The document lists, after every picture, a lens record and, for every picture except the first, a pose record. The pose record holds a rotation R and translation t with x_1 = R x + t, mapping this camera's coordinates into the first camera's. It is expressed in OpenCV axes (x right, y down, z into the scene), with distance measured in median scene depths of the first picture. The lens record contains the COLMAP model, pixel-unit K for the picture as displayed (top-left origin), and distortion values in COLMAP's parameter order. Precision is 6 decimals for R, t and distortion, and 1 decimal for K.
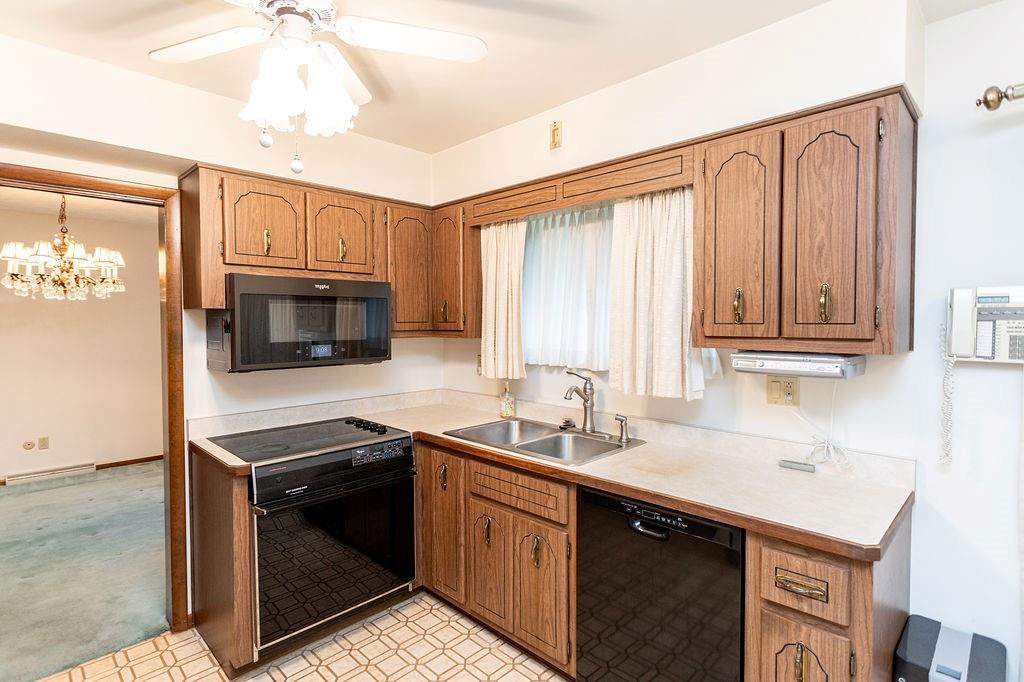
lens RADIAL K [[498.9, 0, 512.0], [0, 498.9, 341.0], [0, 0, 1]] dist [0.000771, -0.000306]
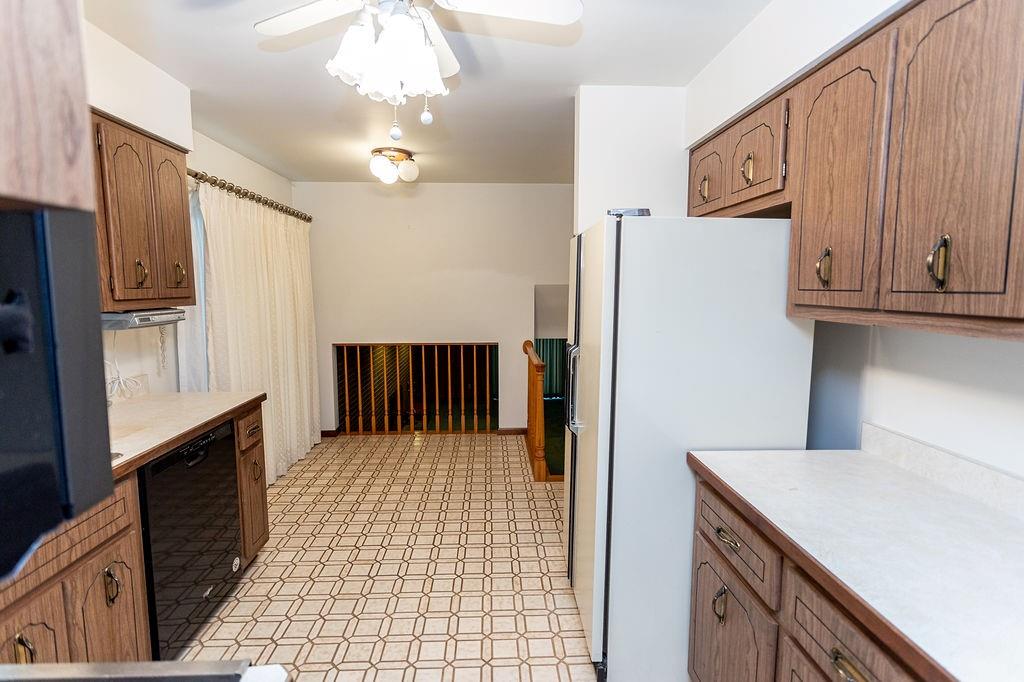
lens RADIAL K [[511.4, 0, 514.4], [0, 511.4, 340.7], [0, 0, 1]] dist [0.000744, 0.000005]
pose [[-0.736904, -0.071787, 0.672175, -0.796727], [0.023978, 0.990944, 0.132118, -0.037172], [-0.675572, 0.113476, -0.728509, 0.969529]]
